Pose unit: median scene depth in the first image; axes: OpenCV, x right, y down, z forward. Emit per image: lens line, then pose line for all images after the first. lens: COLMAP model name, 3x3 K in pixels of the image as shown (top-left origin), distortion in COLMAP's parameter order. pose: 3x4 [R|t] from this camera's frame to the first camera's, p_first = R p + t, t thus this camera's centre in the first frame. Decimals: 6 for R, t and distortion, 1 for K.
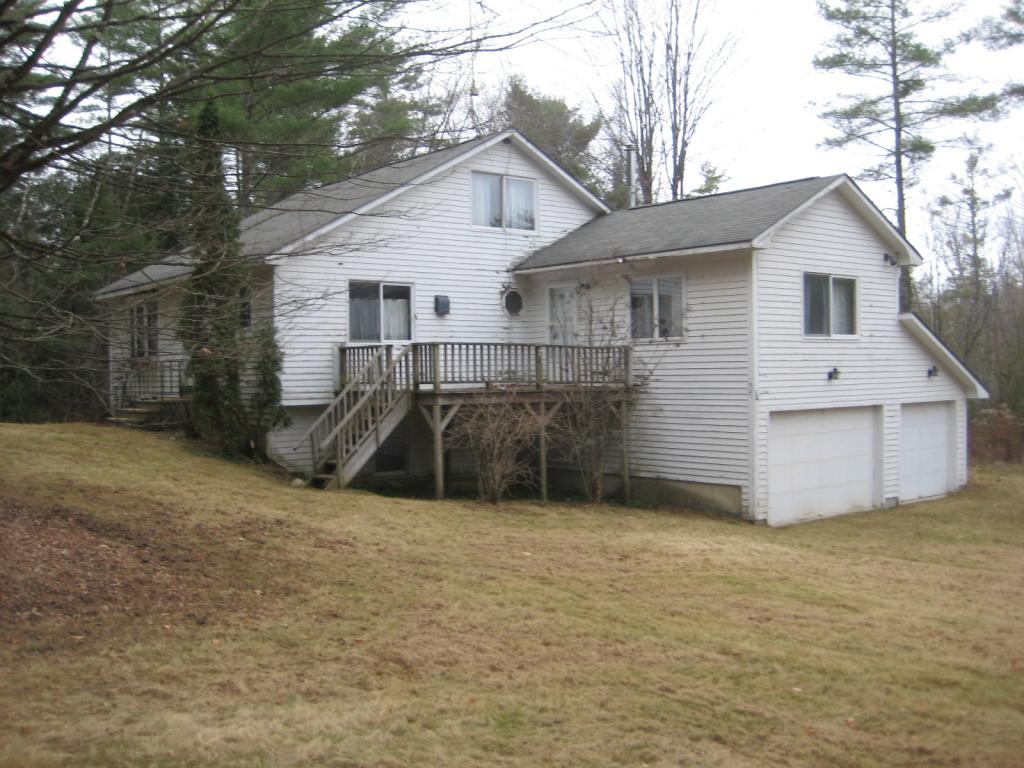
lens RADIAL K [[1052.5, 0, 512.0], [0, 1052.5, 384.0], [0, 0, 1]] dist [-0.113040, 0.017696]
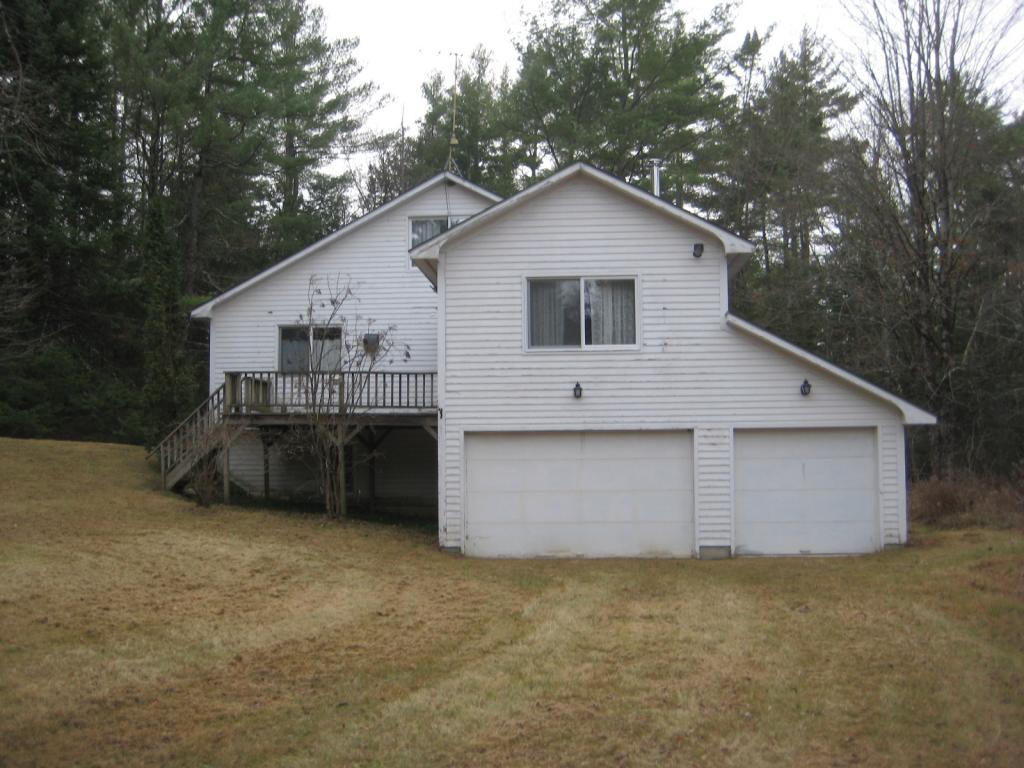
lens RADIAL K [[1052.5, 0, 512.0], [0, 1052.5, 384.0], [0, 0, 1]] dist [-0.113040, 0.017696]
pose [[0.730649, -0.036298, -0.681788, 0.833212], [-0.010195, 0.997894, -0.064053, 0.039488], [0.682678, 0.053751, 0.728740, 0.317466]]
